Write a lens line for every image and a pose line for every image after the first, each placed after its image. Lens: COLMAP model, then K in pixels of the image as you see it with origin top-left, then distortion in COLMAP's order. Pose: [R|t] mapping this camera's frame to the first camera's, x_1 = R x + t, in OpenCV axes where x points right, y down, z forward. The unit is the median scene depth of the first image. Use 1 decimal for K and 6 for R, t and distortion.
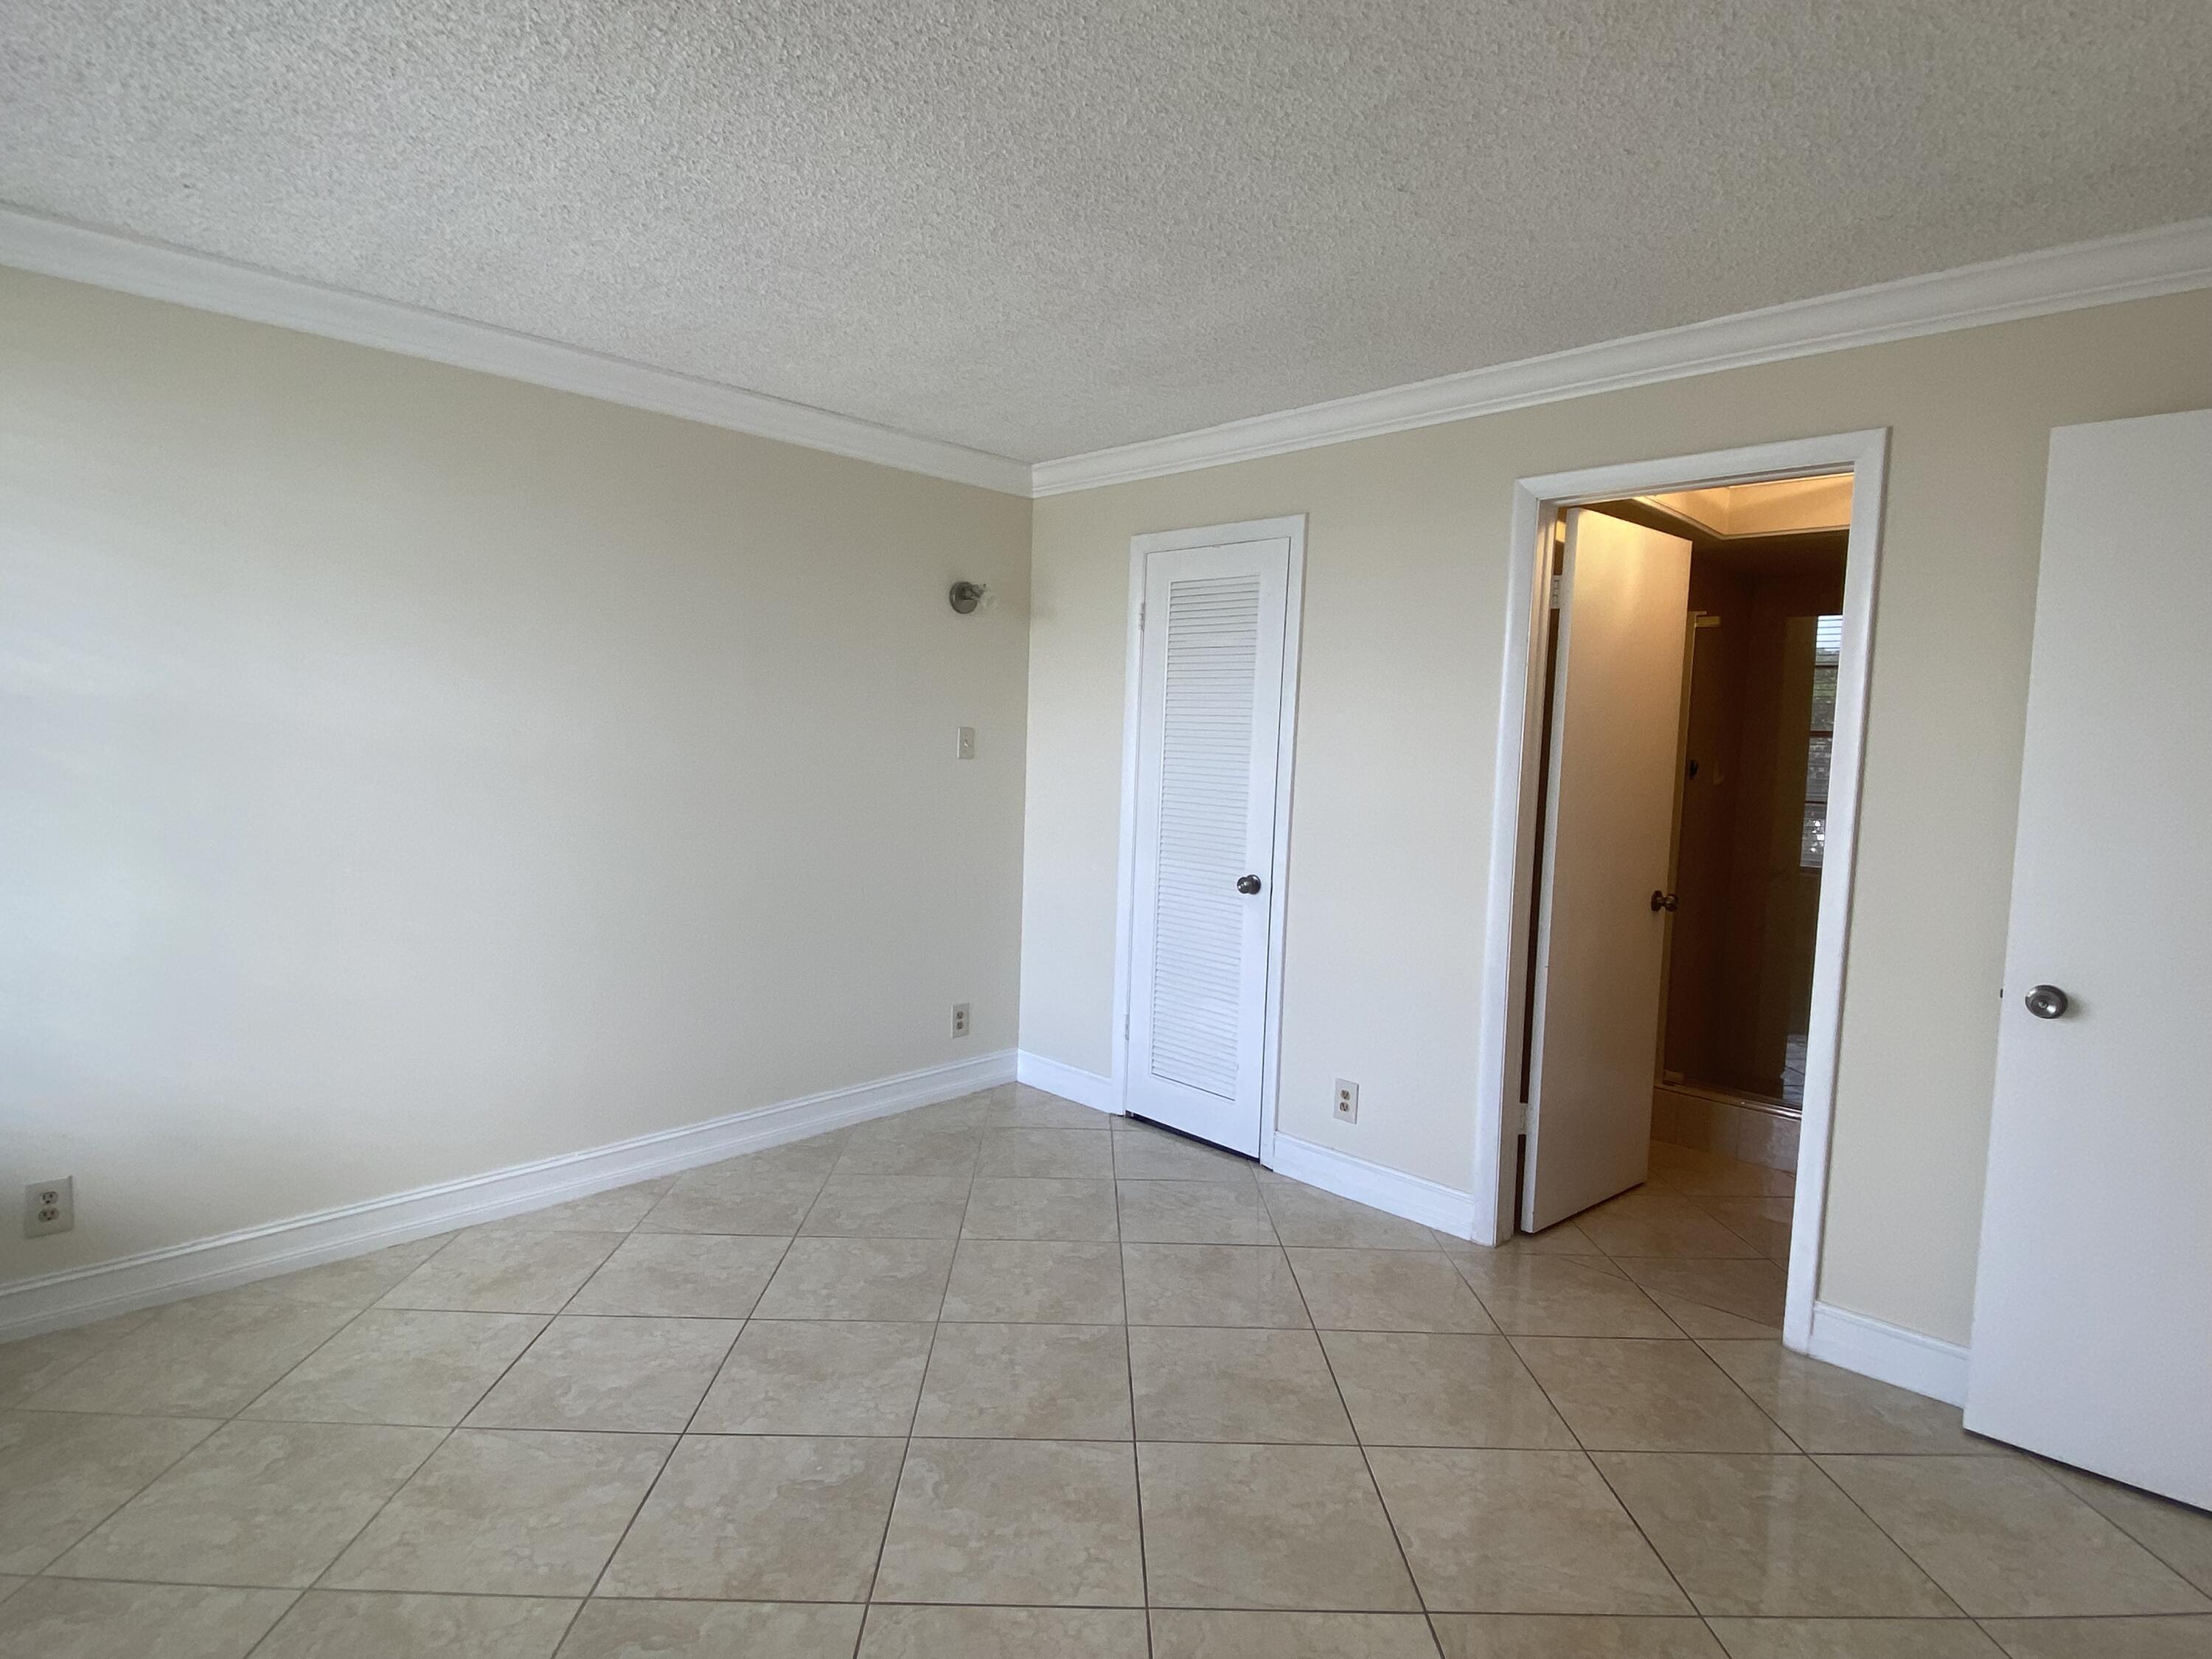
lens RADIAL K [[1113.9, 0, 1105.9], [0, 1113.9, 797.0], [0, 0, 1]] dist [0.001110, -0.000352]
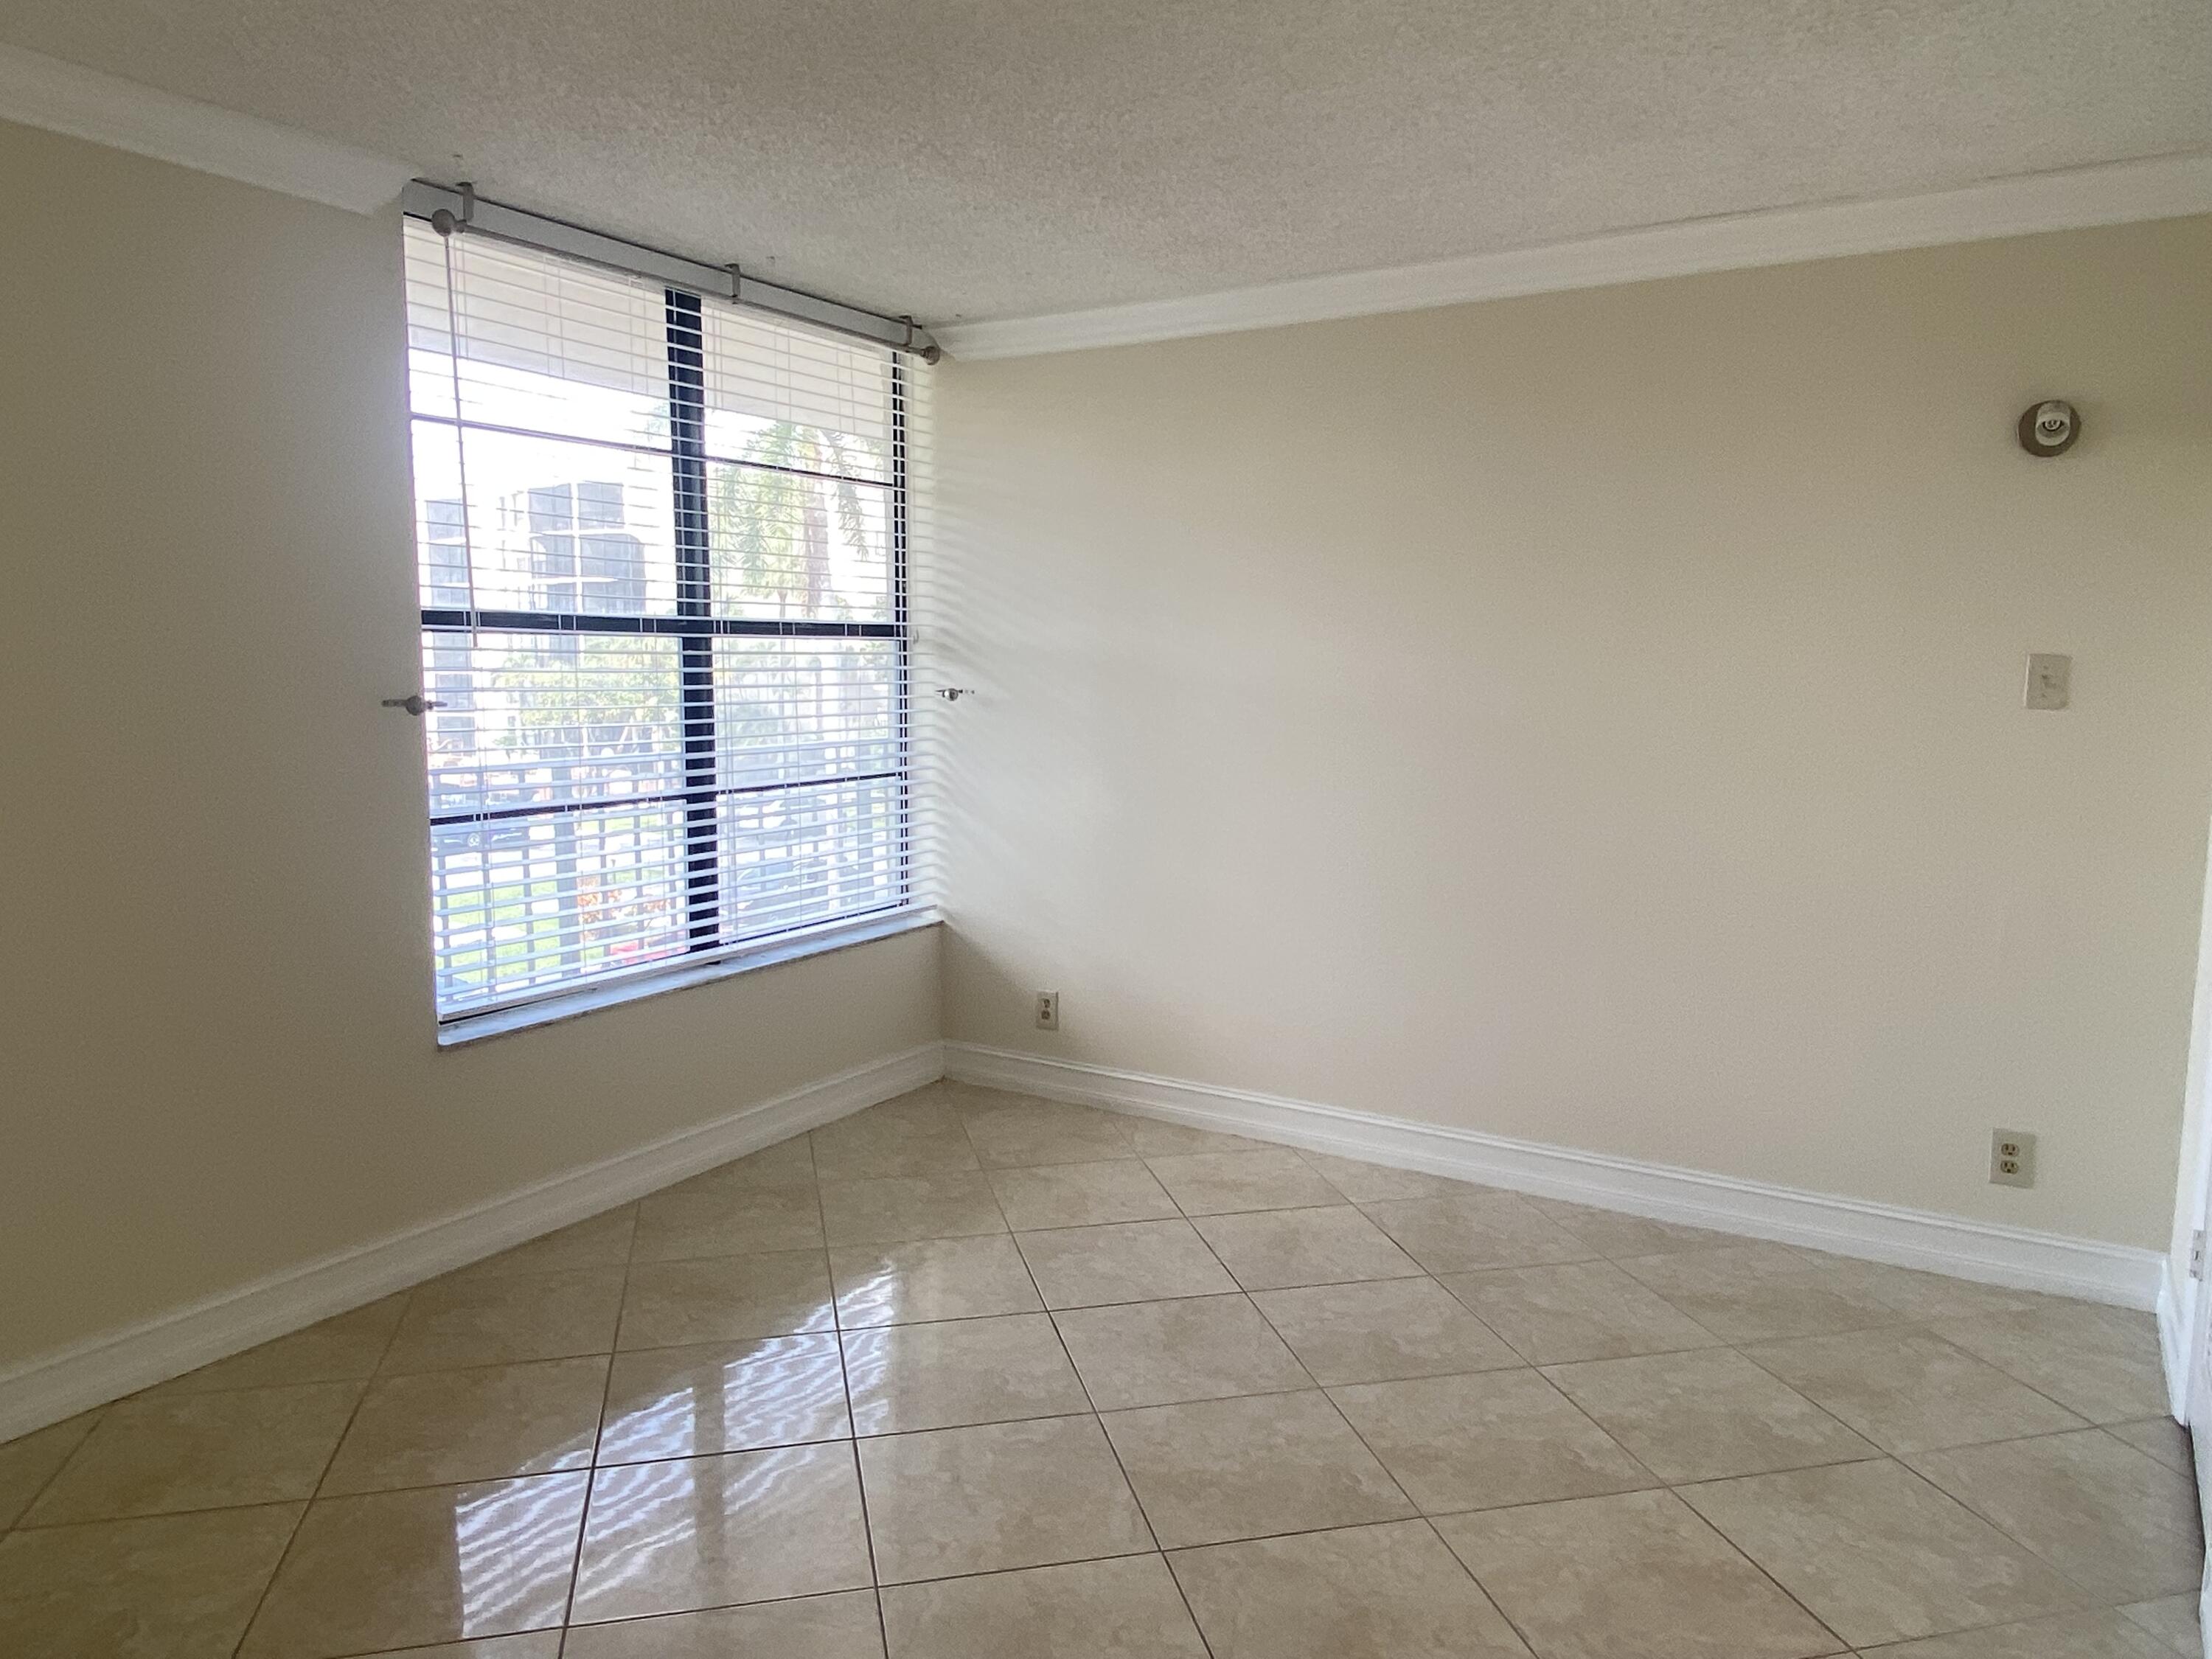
lens RADIAL K [[1477.8, 0, 1106.0], [0, 1477.8, 829.5], [0, 0, 1]] dist [0.000634, 0.000636]
pose [[0.208512, 0.080974, -0.974662, 0.741143], [-0.048050, 0.996211, 0.072485, -0.006927], [0.976839, 0.031718, 0.211613, 0.532016]]
